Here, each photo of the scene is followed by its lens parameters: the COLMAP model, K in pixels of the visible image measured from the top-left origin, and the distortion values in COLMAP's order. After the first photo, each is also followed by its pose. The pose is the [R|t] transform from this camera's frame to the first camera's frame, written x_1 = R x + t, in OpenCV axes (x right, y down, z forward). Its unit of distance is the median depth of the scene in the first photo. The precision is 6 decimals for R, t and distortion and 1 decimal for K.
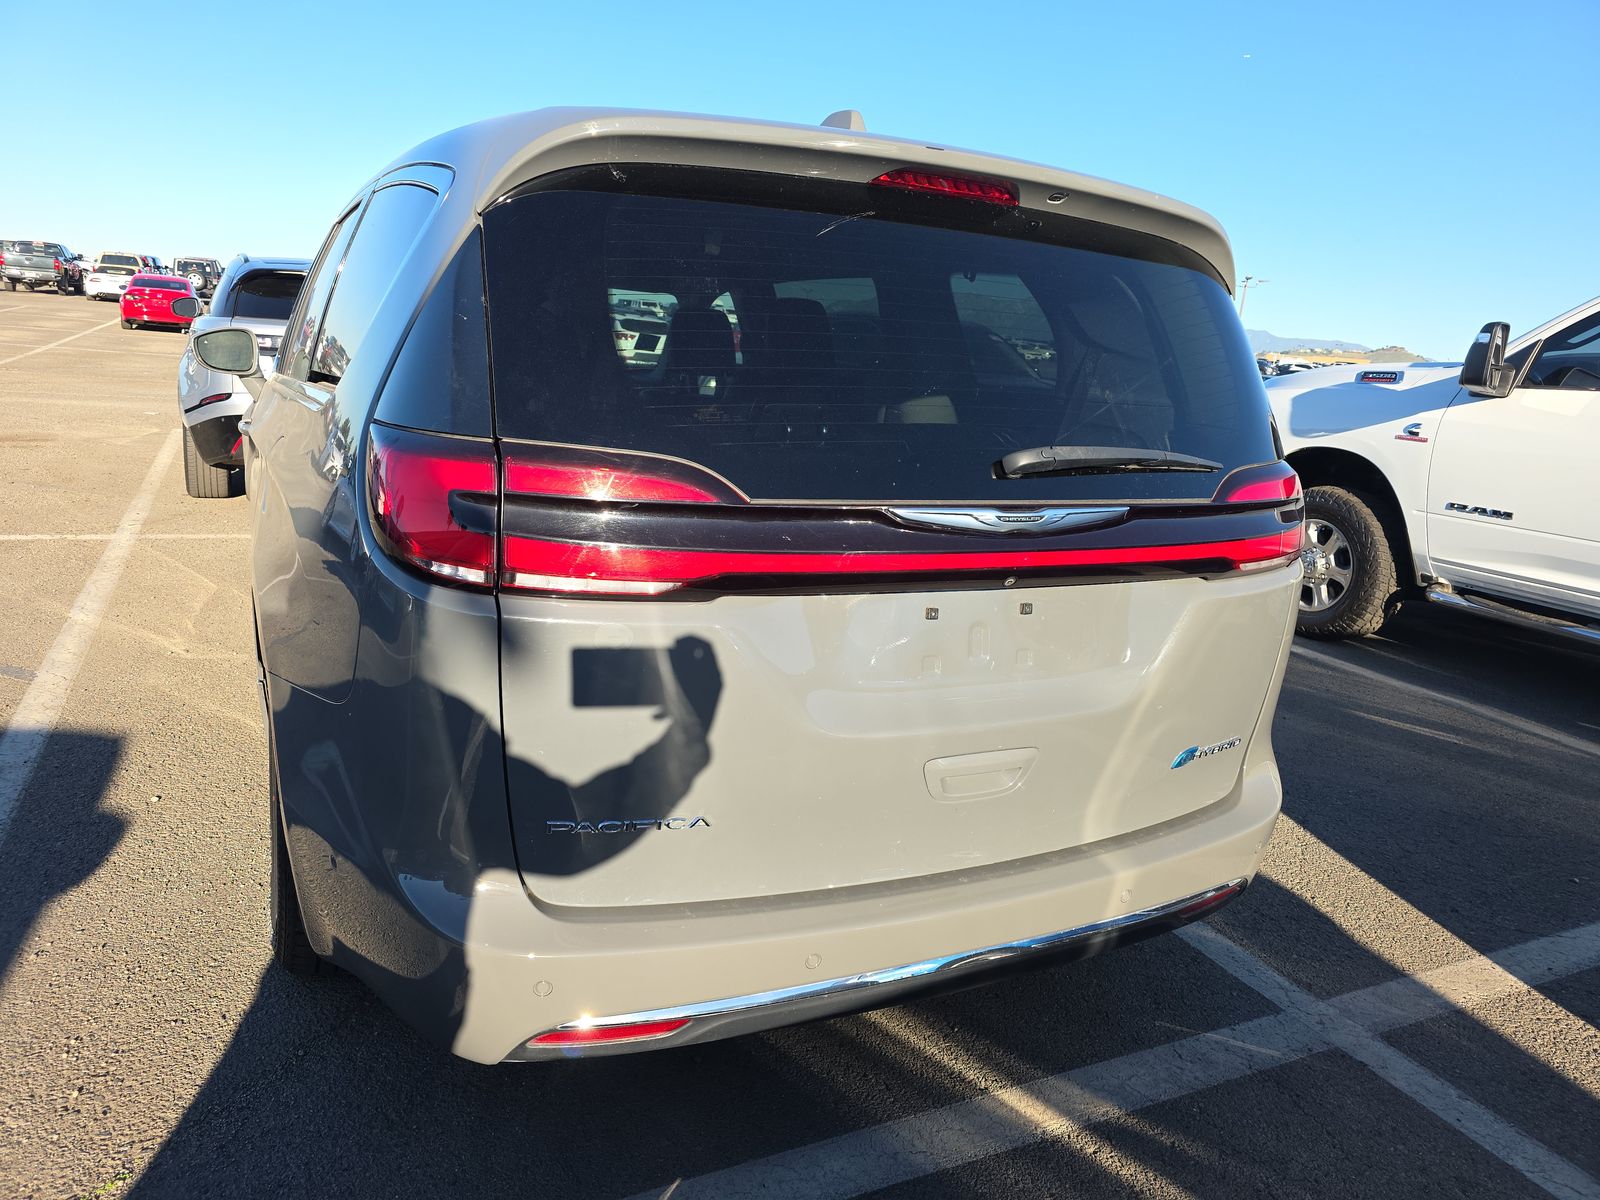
lens RADIAL K [[1064.5, 0, 797.8], [0, 1064.5, 589.0], [0, 0, 1]] dist [0.047809, -0.046475]
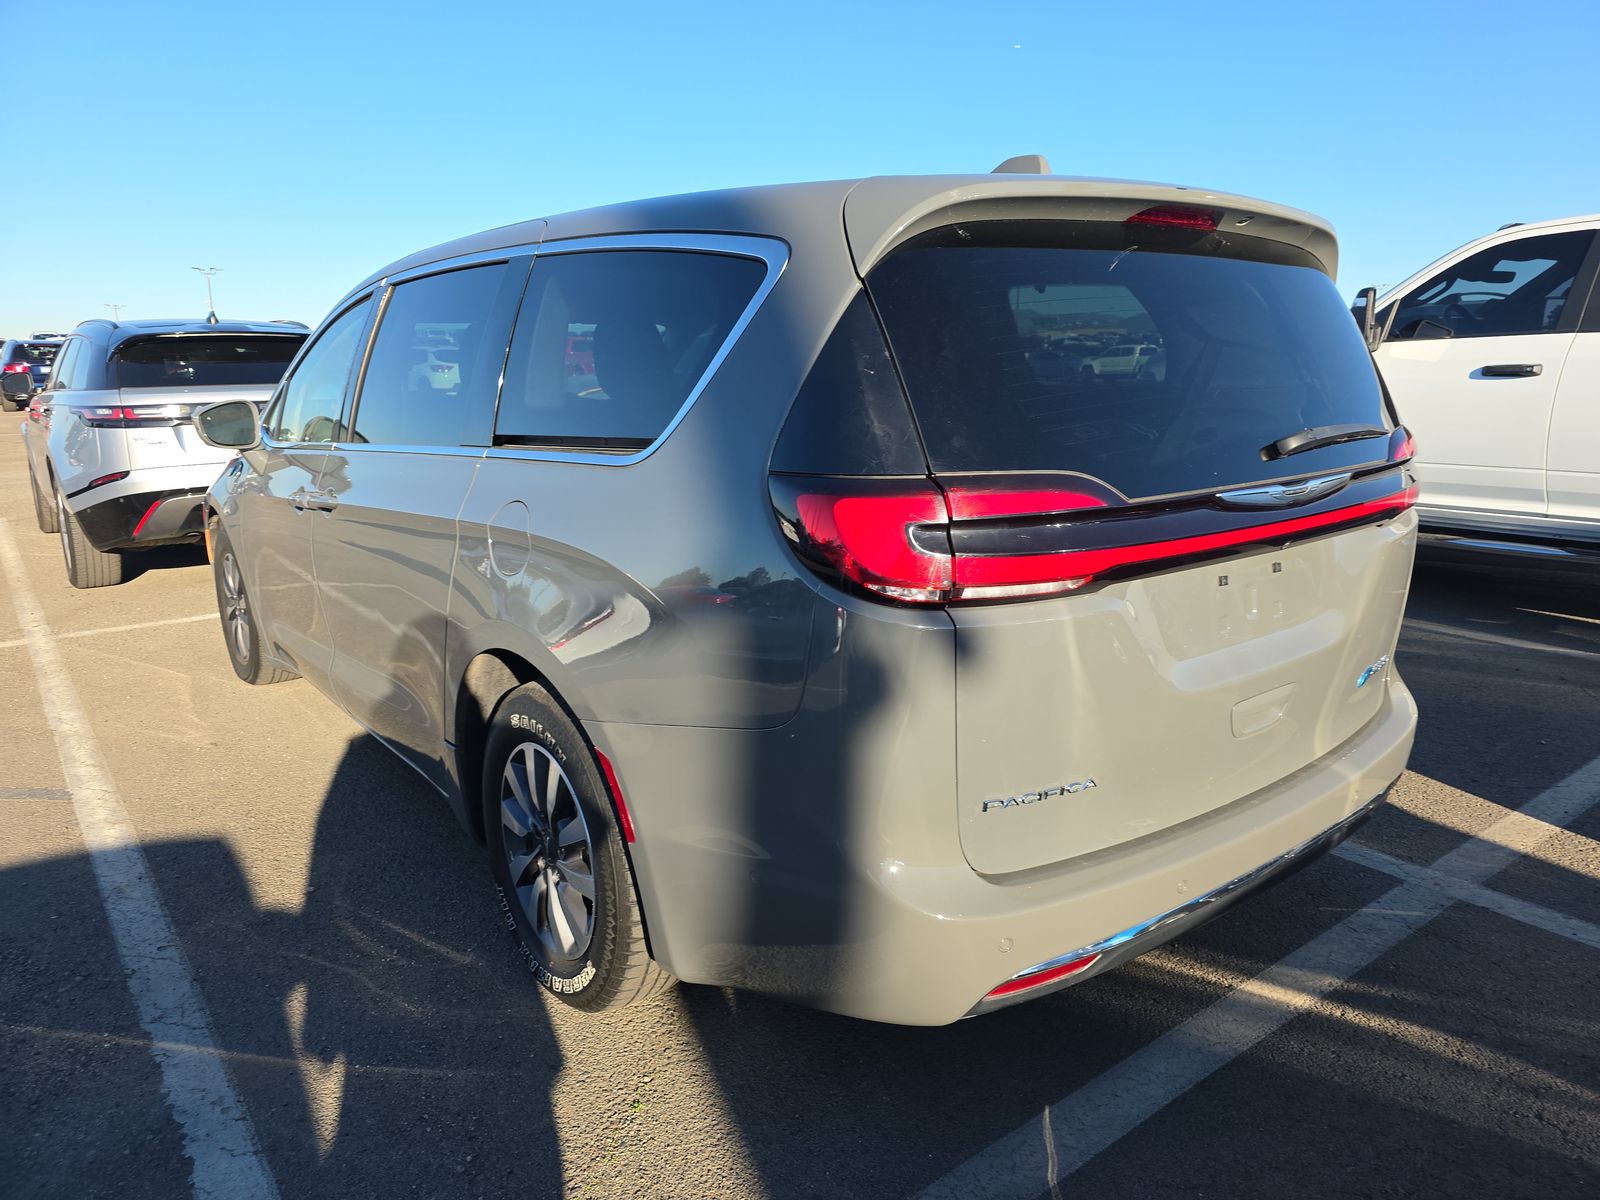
lens RADIAL K [[1072.6, 0, 800.0], [0, 1072.6, 600.0], [0, 0, 1]] dist [0.045587, -0.044573]
pose [[0.973321, -0.133888, 0.186334, -0.398953], [0.133134, 0.990959, 0.016612, -0.027195], [-0.186873, 0.008639, 0.982346, -0.061827]]
